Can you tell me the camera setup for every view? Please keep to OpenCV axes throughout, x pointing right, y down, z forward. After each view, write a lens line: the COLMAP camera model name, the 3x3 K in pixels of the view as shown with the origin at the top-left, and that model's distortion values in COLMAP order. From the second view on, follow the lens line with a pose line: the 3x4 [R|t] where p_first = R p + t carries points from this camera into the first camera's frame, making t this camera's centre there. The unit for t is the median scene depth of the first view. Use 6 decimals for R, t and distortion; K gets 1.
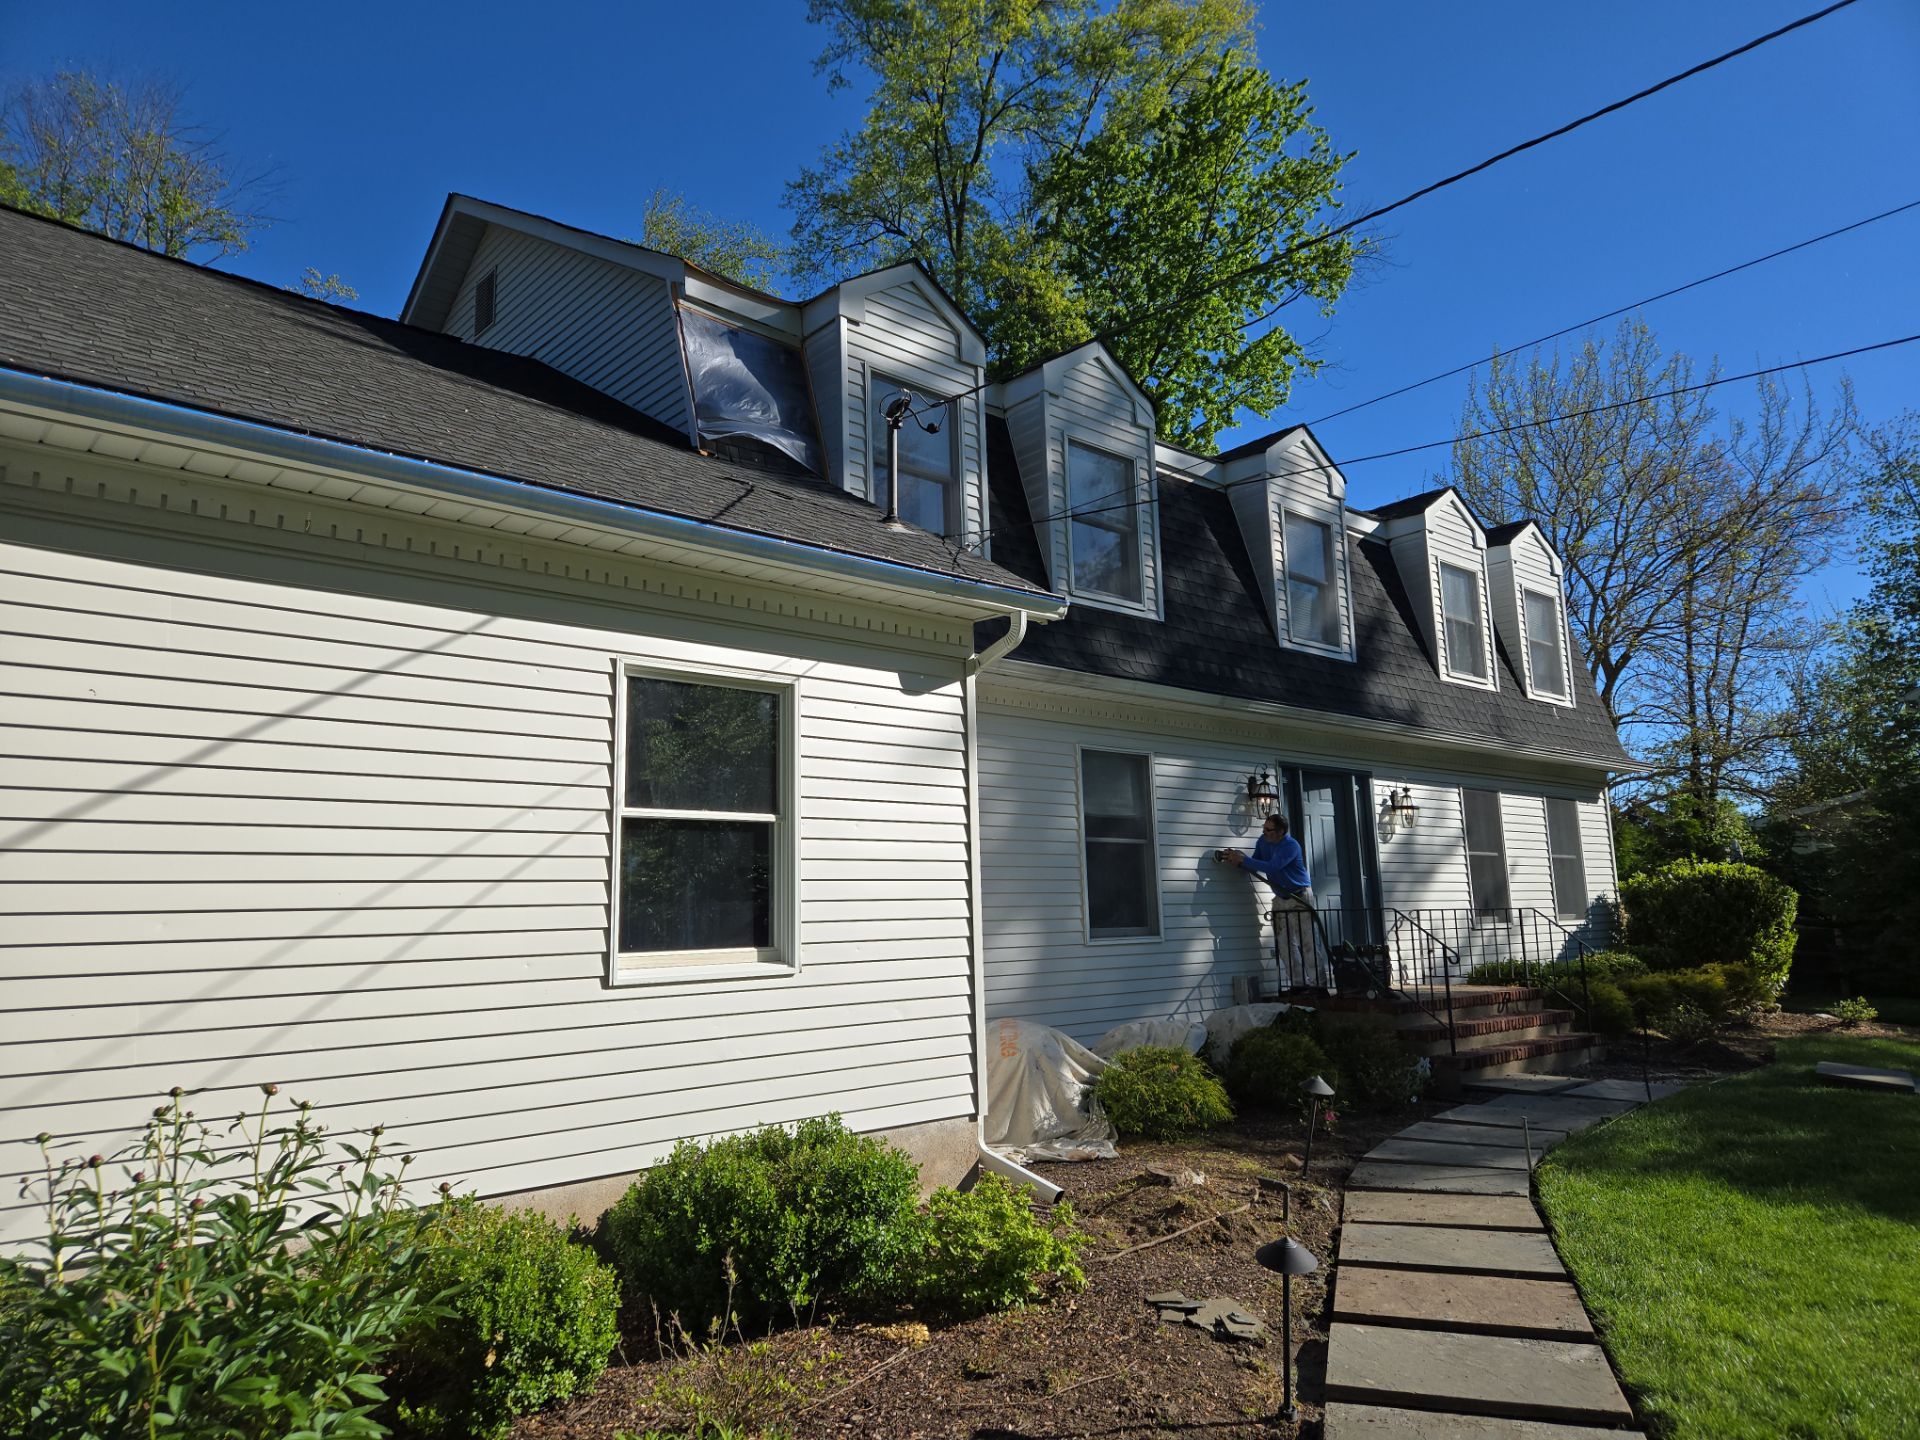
lens RADIAL K [[1281.0, 0, 1002.4], [0, 1281.0, 751.1], [0, 0, 1]] dist [0.049497, -0.001026]
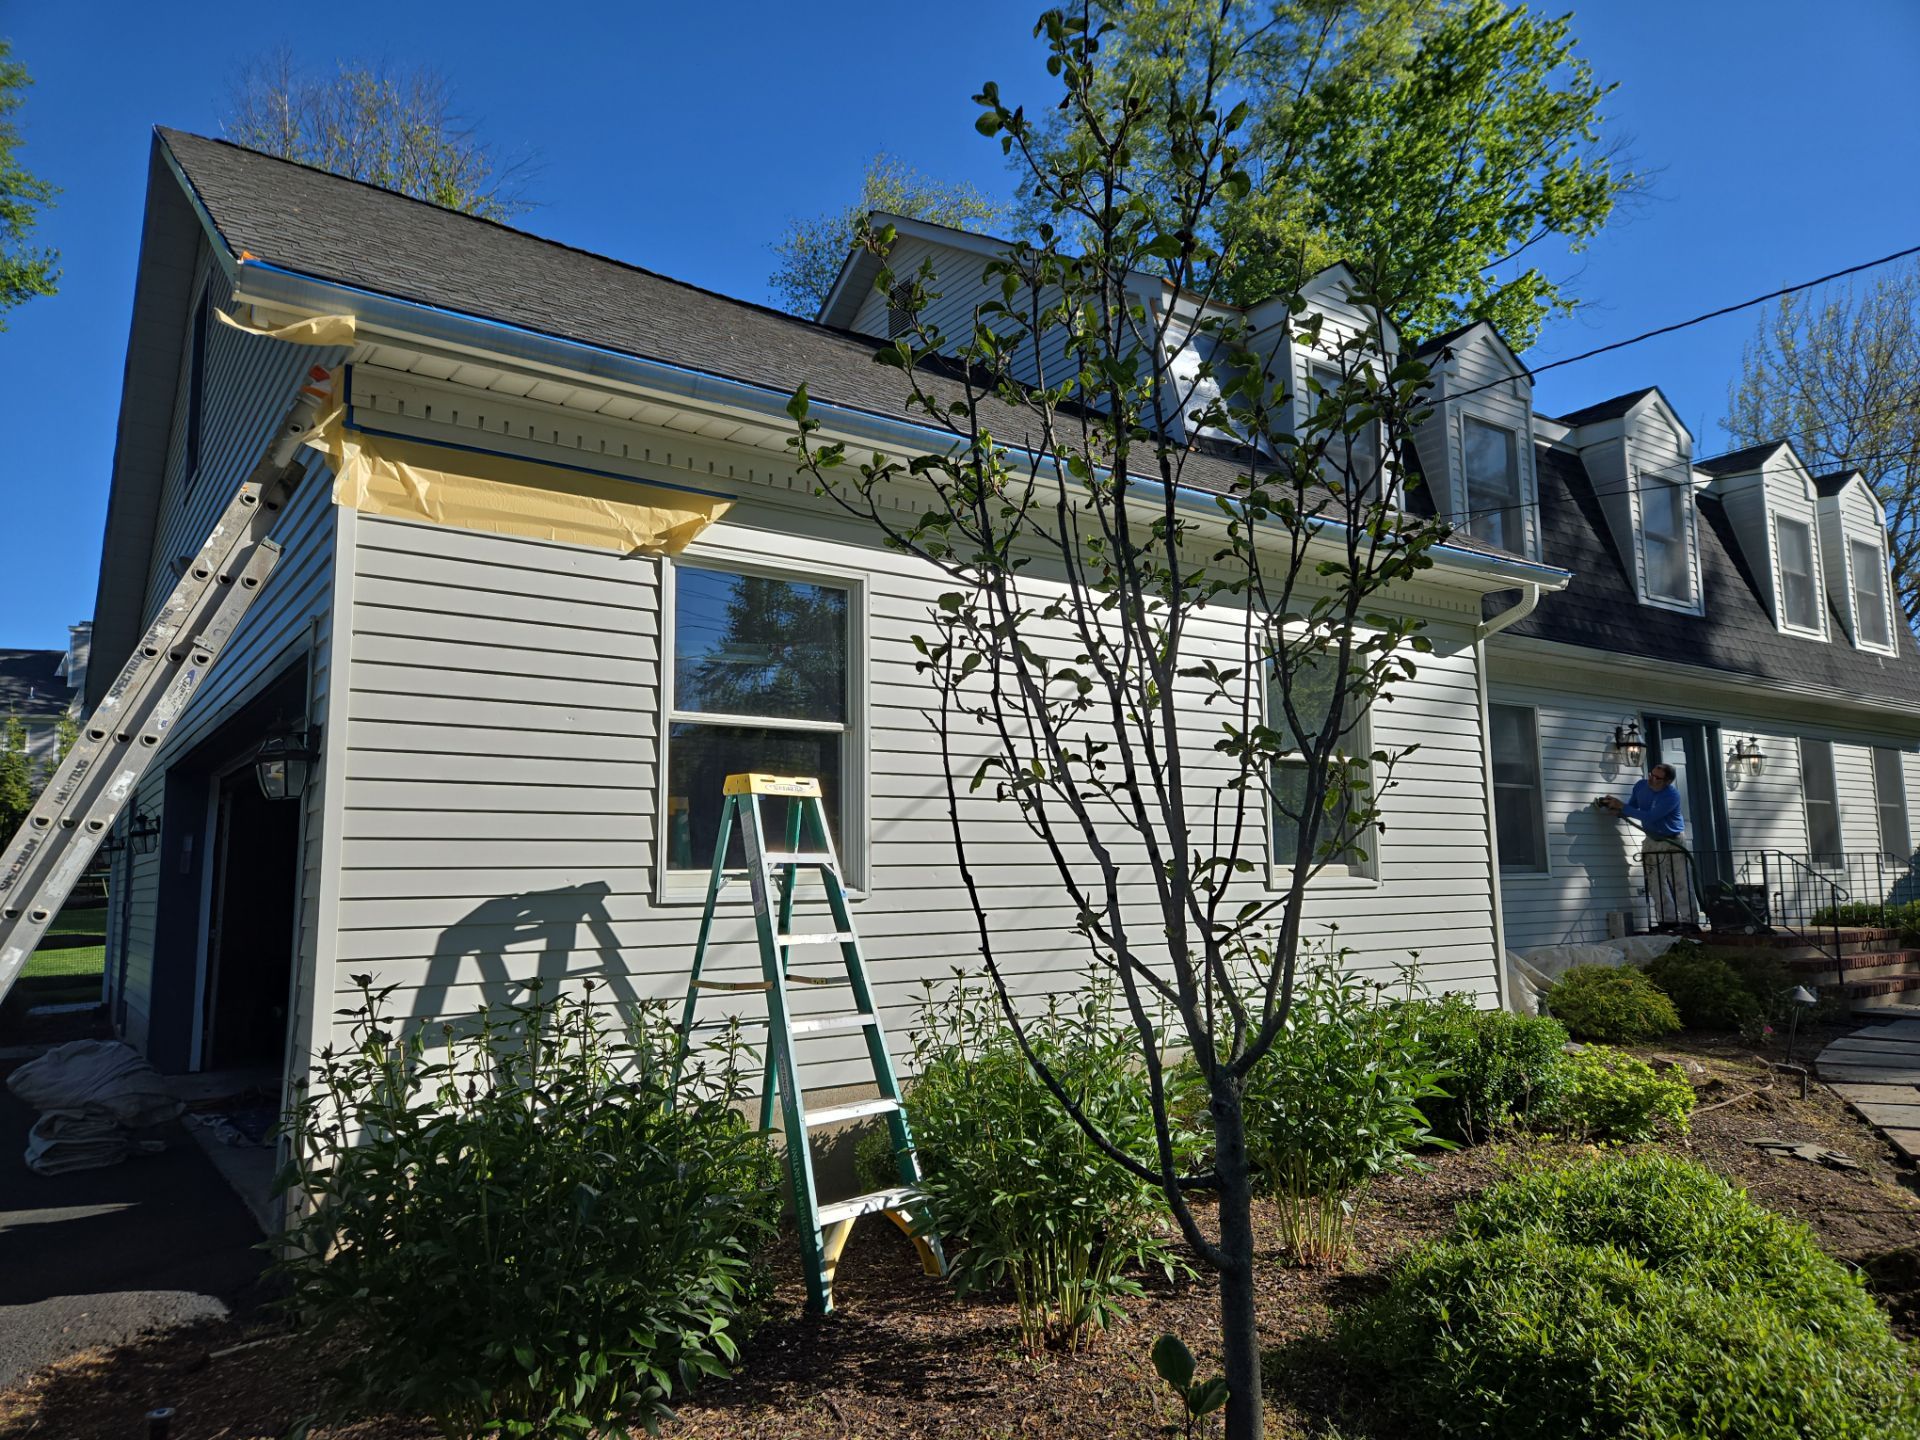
lens RADIAL K [[1305.1, 0, 995.2], [0, 1305.1, 763.6], [0, 0, 1]] dist [0.022206, 0.000006]
pose [[0.993316, 0.002590, -0.115401, -0.157266], [0.002853, 0.998892, 0.046977, -0.001792], [0.115395, -0.046992, 0.992208, -0.114270]]
